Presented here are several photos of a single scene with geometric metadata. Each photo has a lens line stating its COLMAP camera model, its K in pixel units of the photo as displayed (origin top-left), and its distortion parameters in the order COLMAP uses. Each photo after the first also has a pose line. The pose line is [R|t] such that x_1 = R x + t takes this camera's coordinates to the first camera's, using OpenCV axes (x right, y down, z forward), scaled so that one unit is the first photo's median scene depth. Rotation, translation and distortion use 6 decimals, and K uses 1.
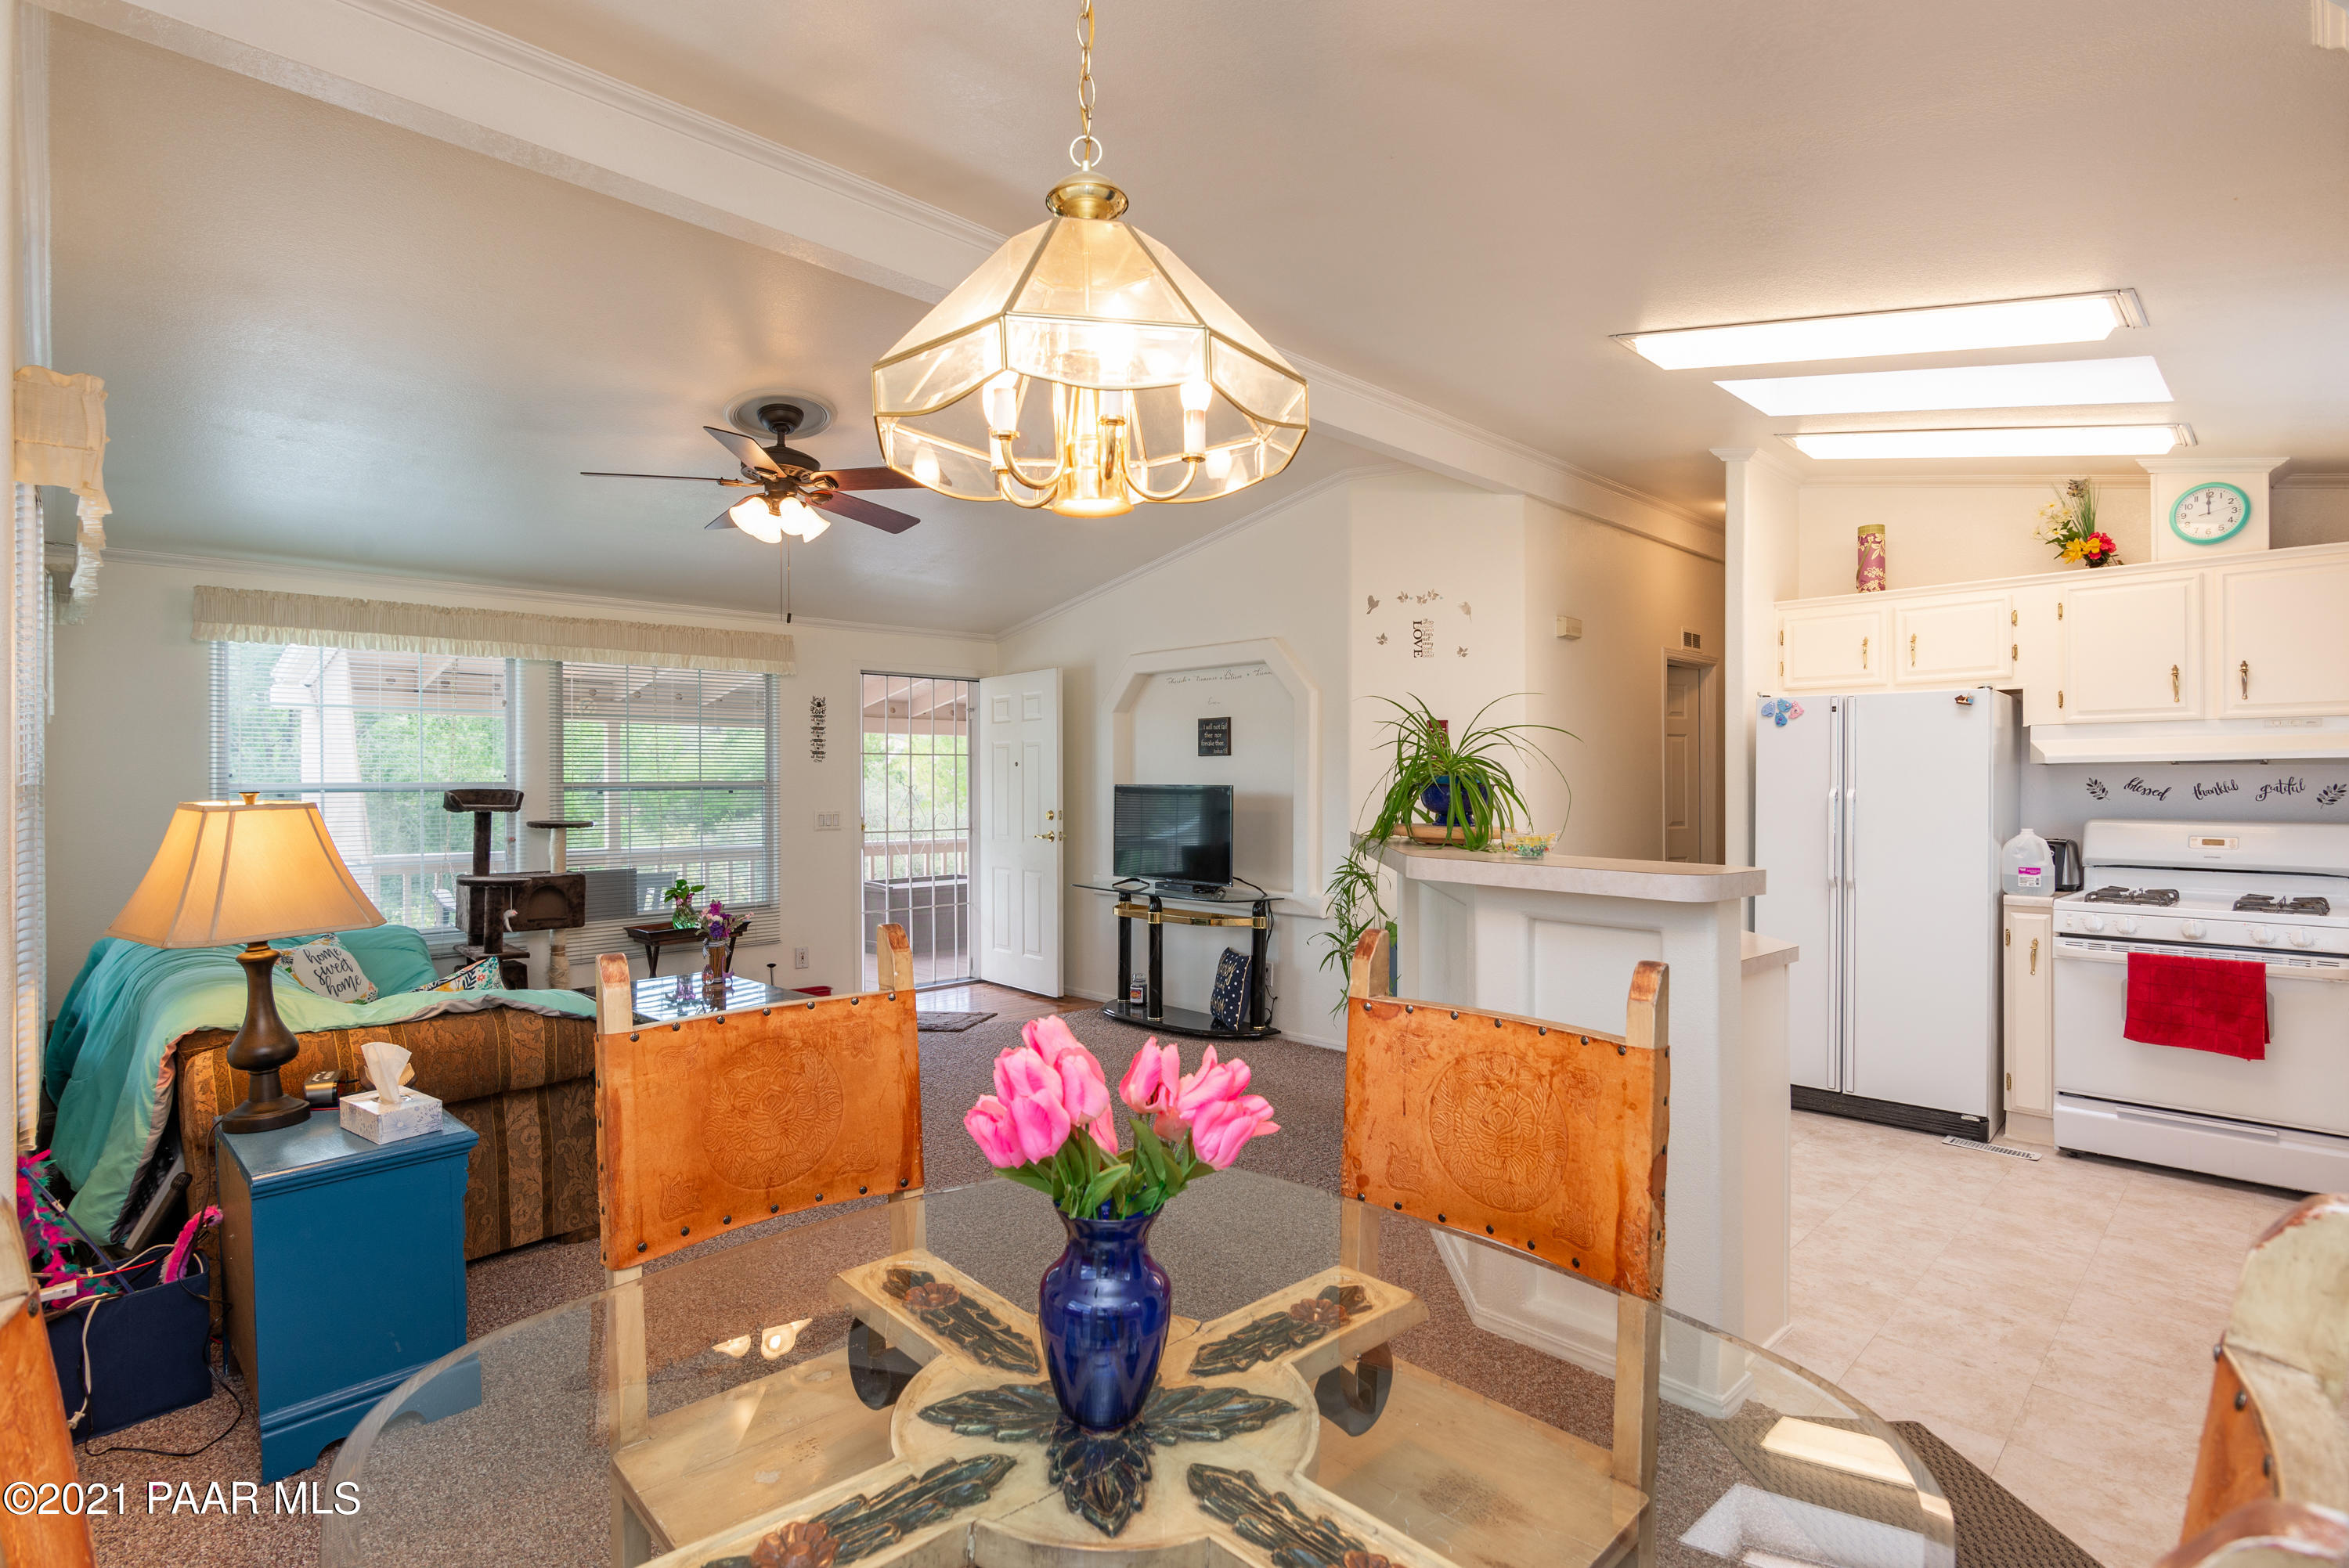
lens RADIAL K [[1152.8, 0, 1170.1], [0, 1152.8, 782.1], [0, 0, 1]] dist [-0.000389, -0.001564]
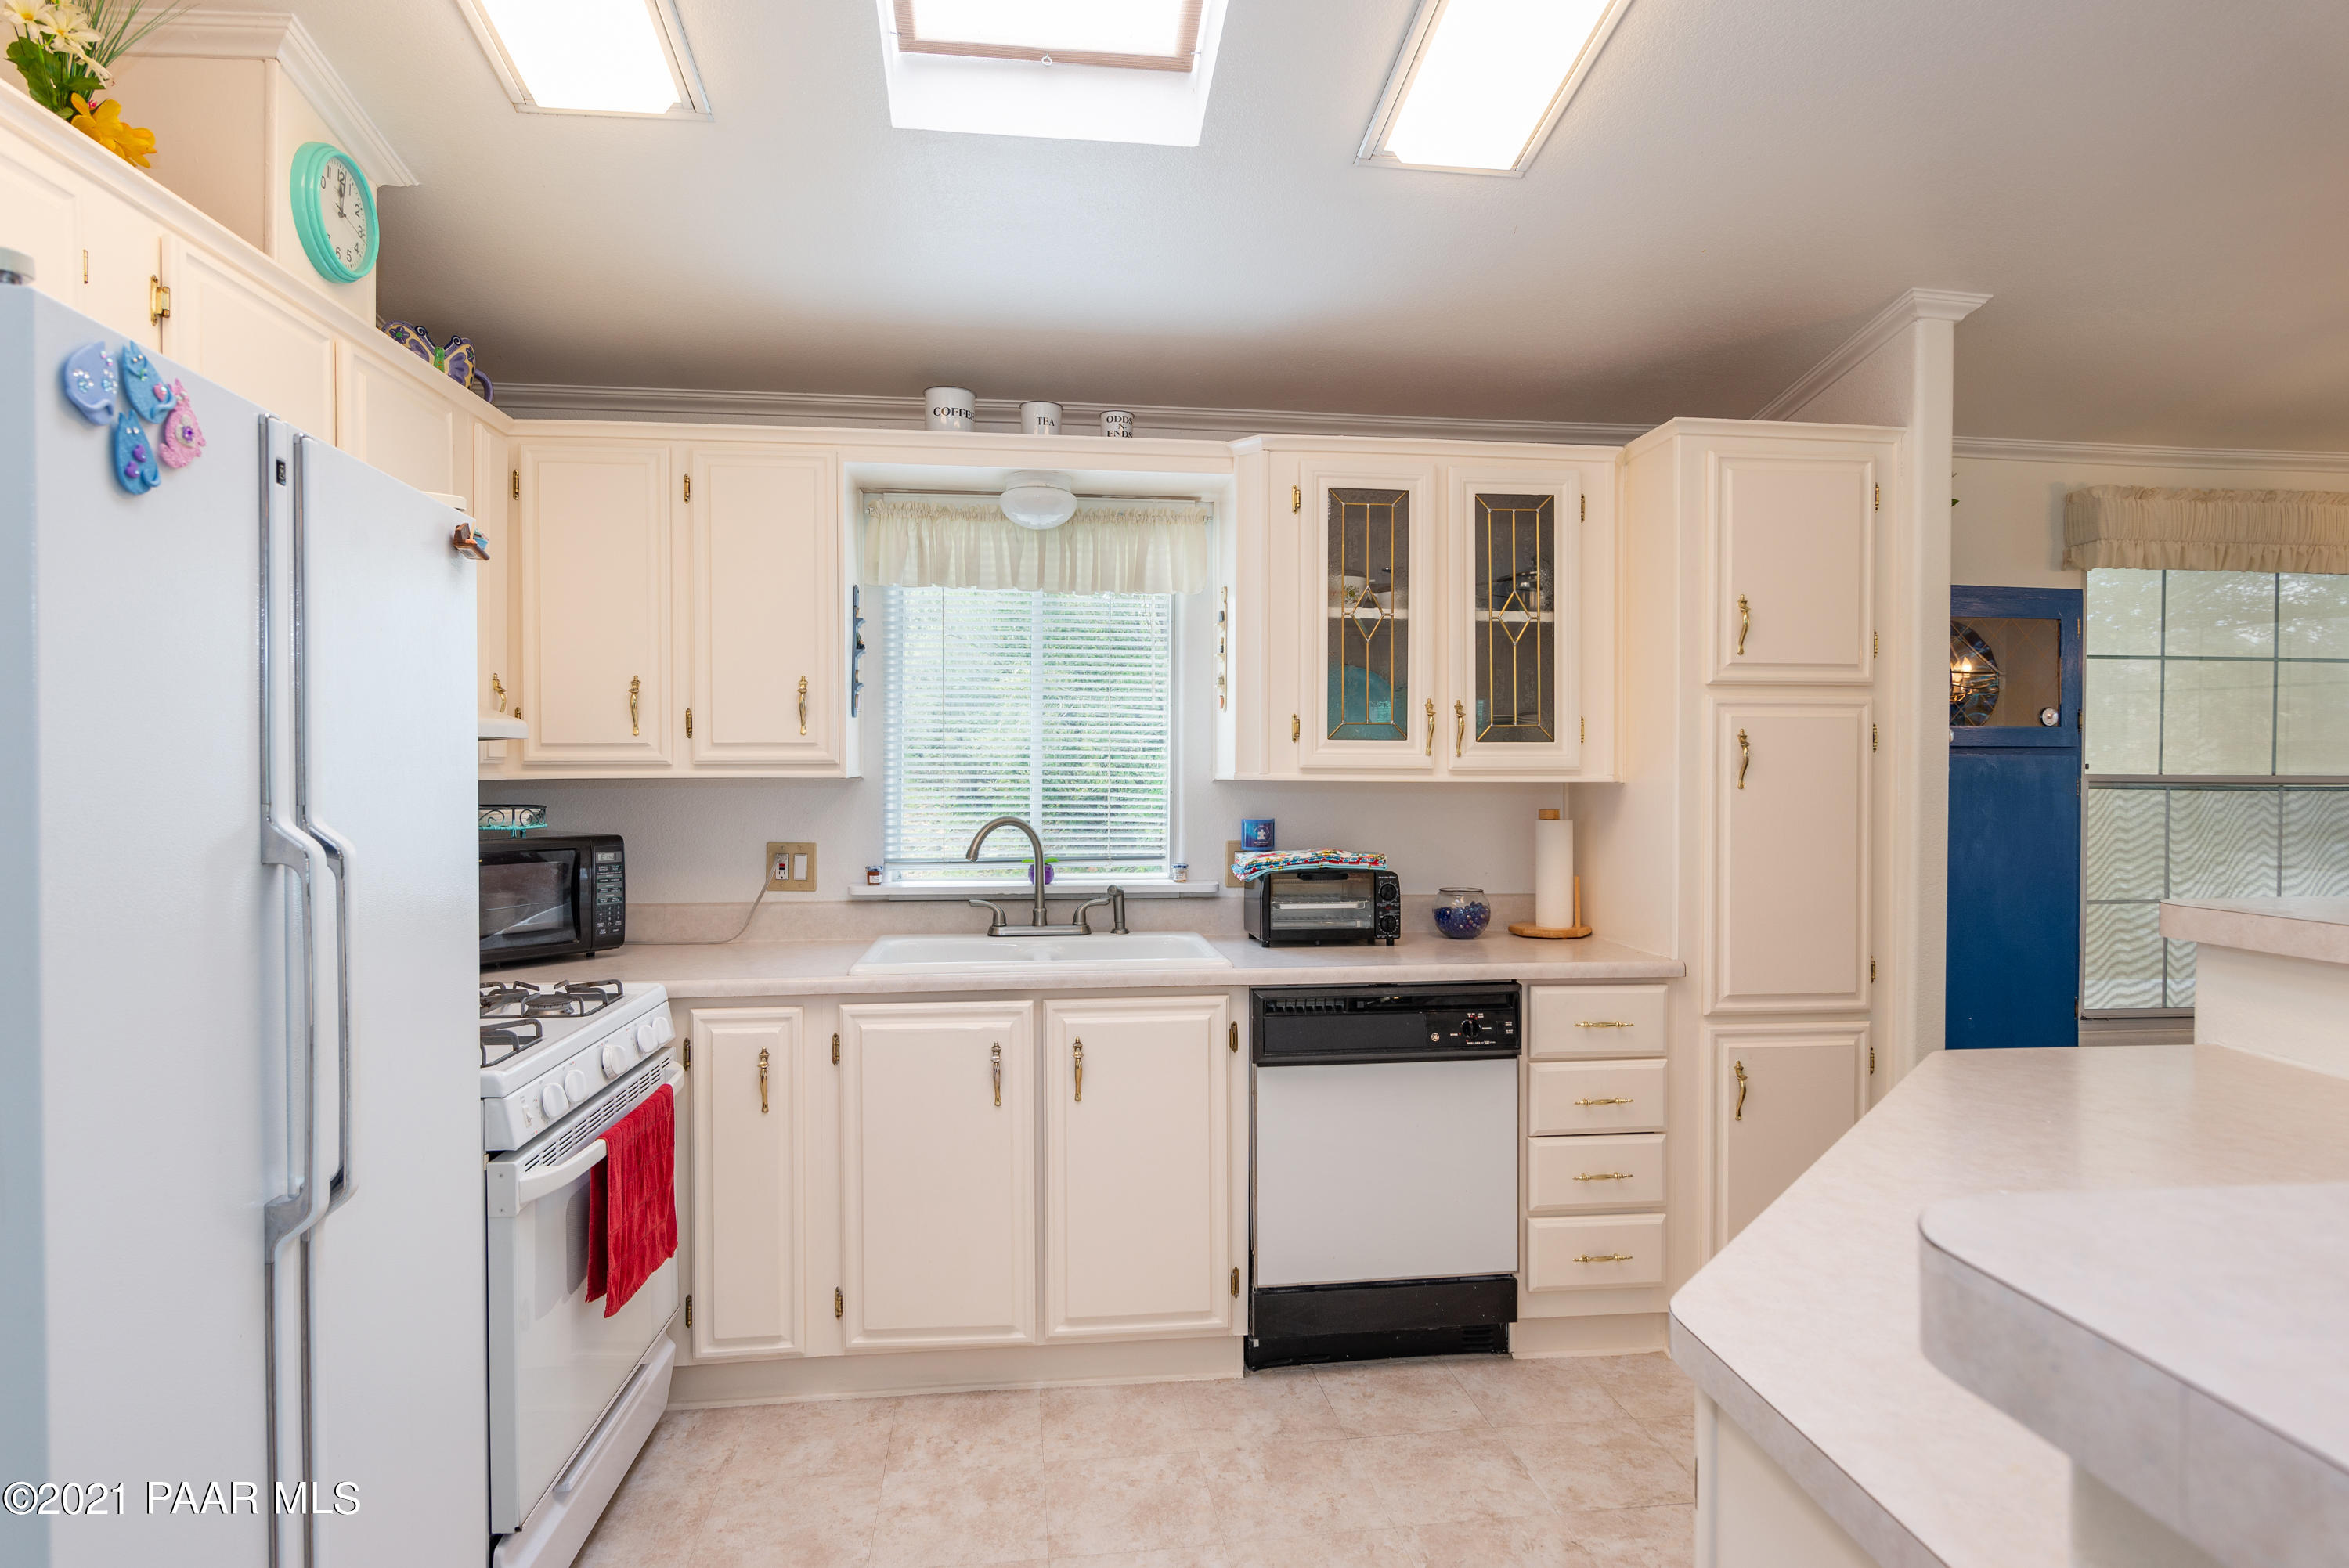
lens RADIAL K [[1268.6, 0, 1174.5], [0, 1268.6, 784.0], [0, 0, 1]] dist [-0.000874, -0.000672]
pose [[-0.795174, -0.009262, 0.606311, 0.295648], [-0.002141, 0.999920, 0.012467, -0.005061], [-0.606377, 0.008615, -0.795130, 1.150670]]
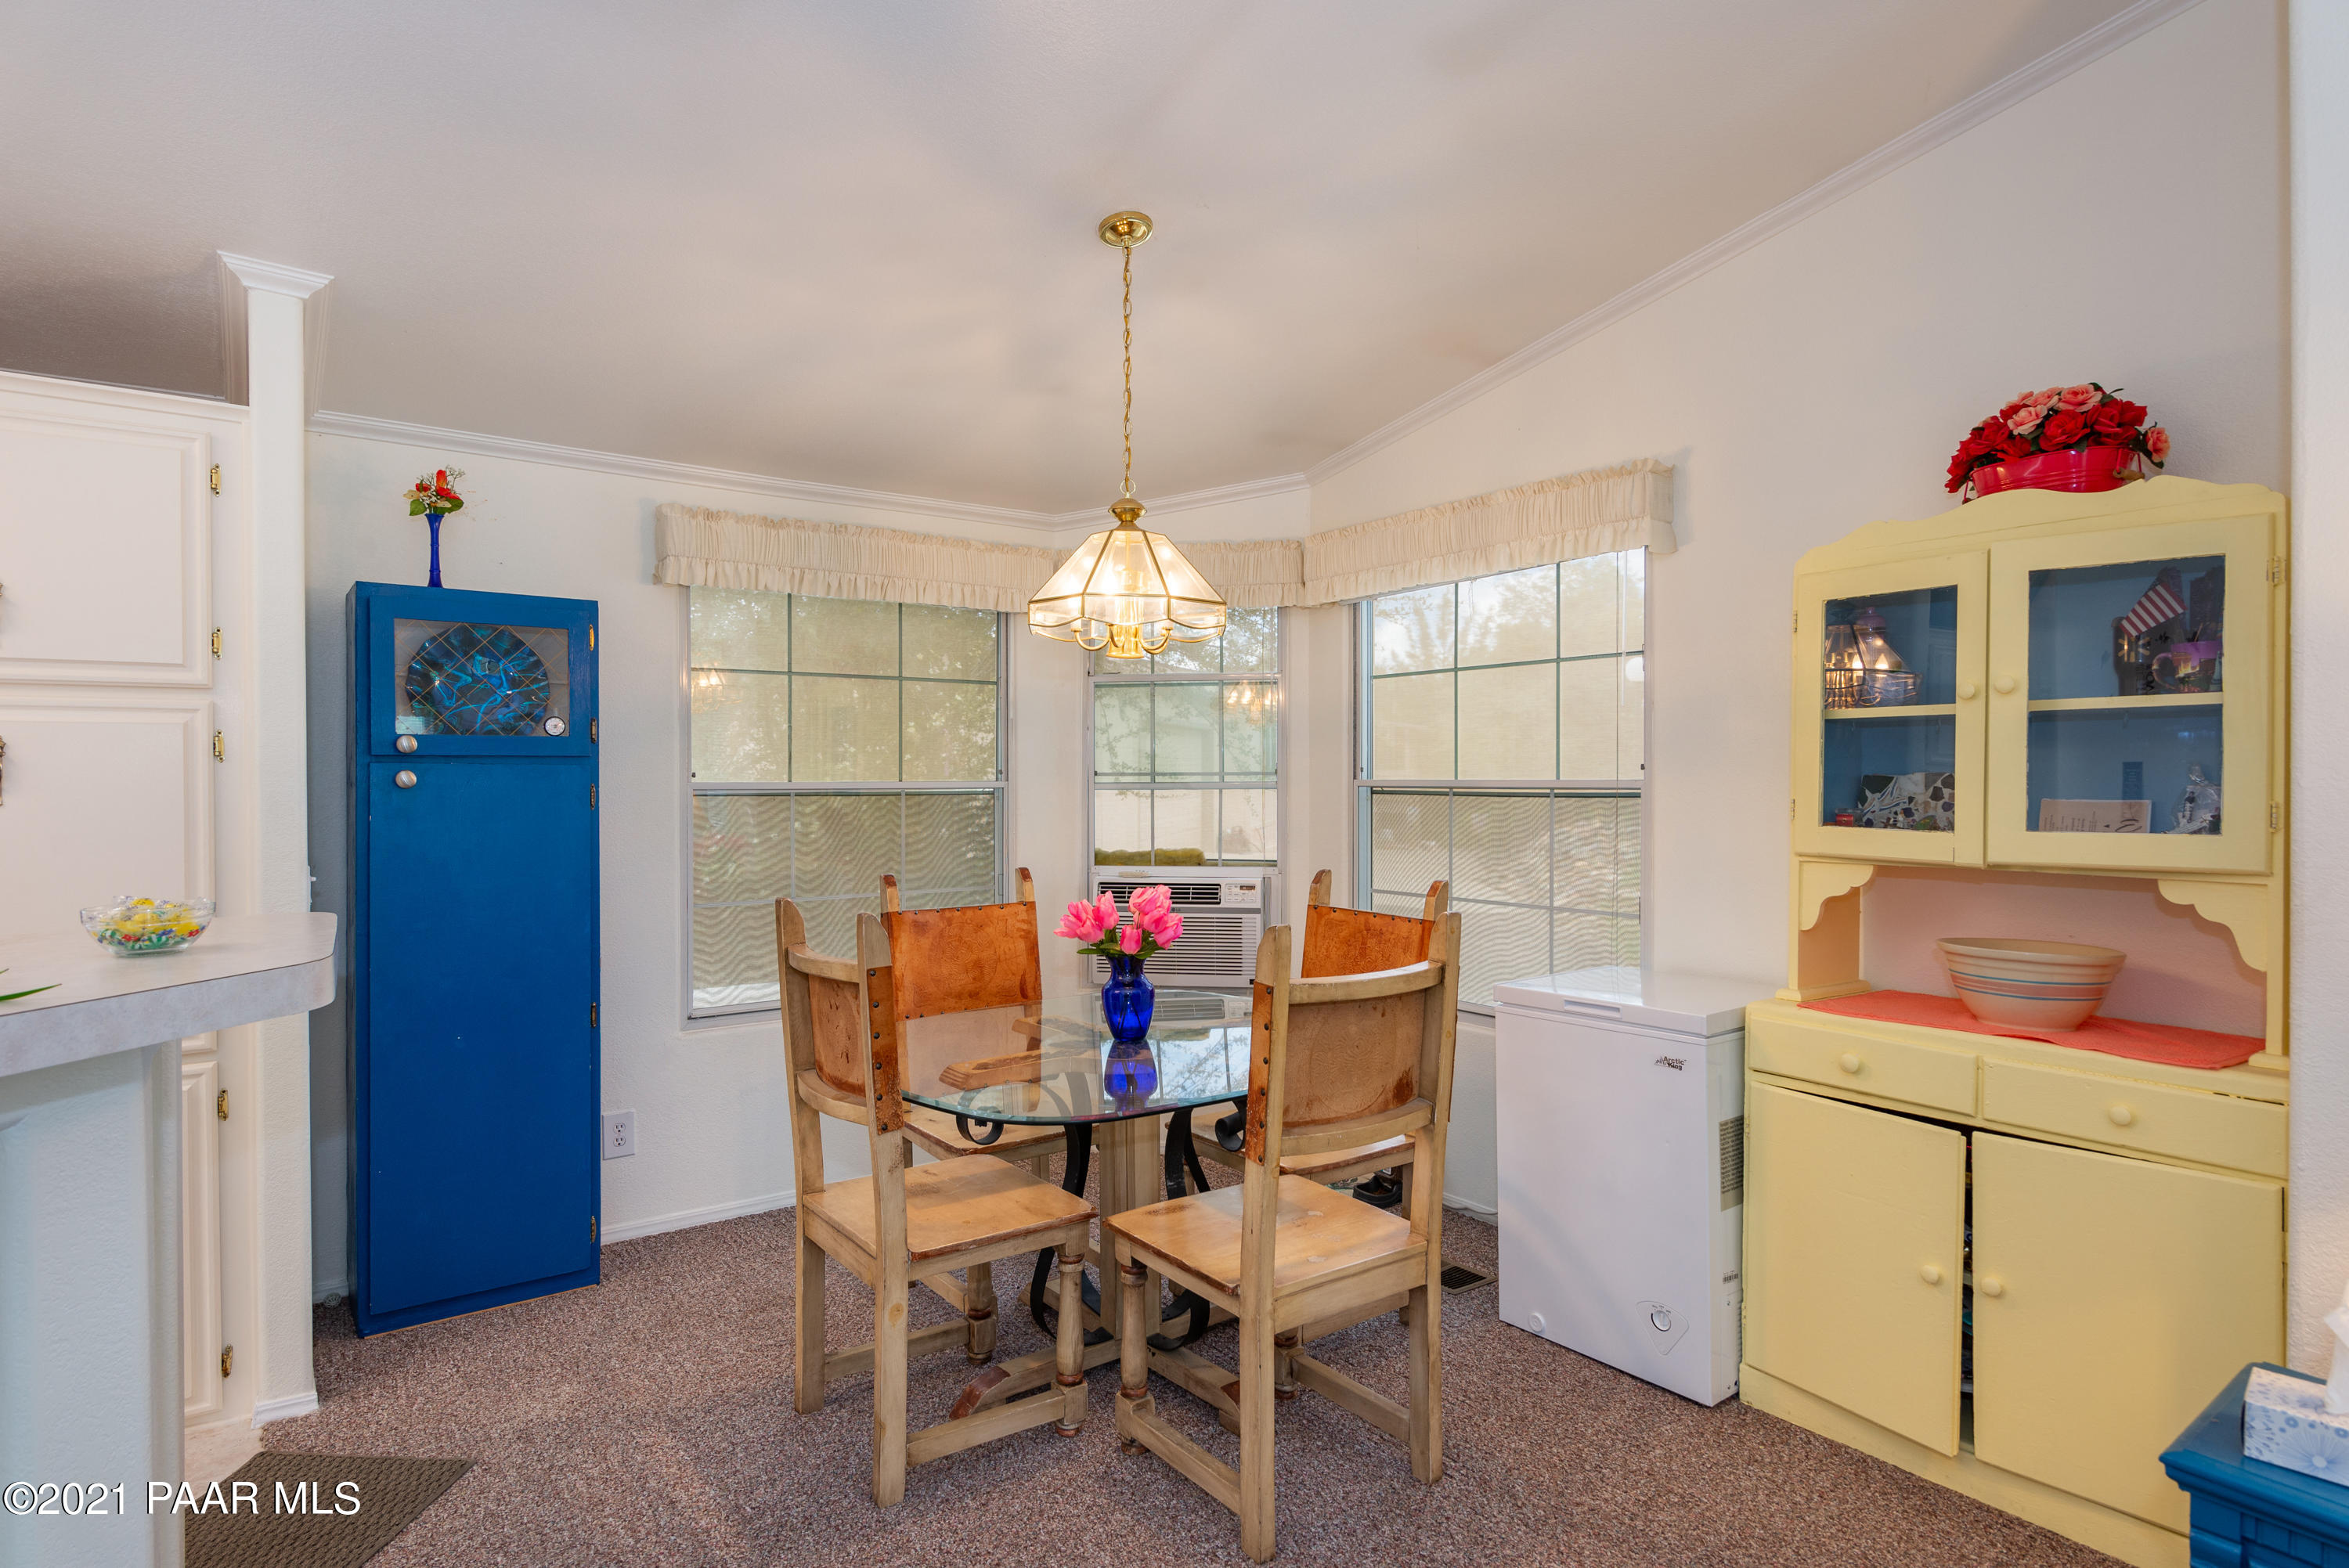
lens RADIAL K [[1250.9, 0, 1174.5], [0, 1250.9, 784.0], [0, 0, 1]] dist [-0.002884, -0.001651]
pose [[-0.990856, 0.003708, 0.134874, -0.126960], [0.004702, 0.999964, 0.007047, -0.005704], [-0.134843, 0.007617, -0.990838, 0.919629]]
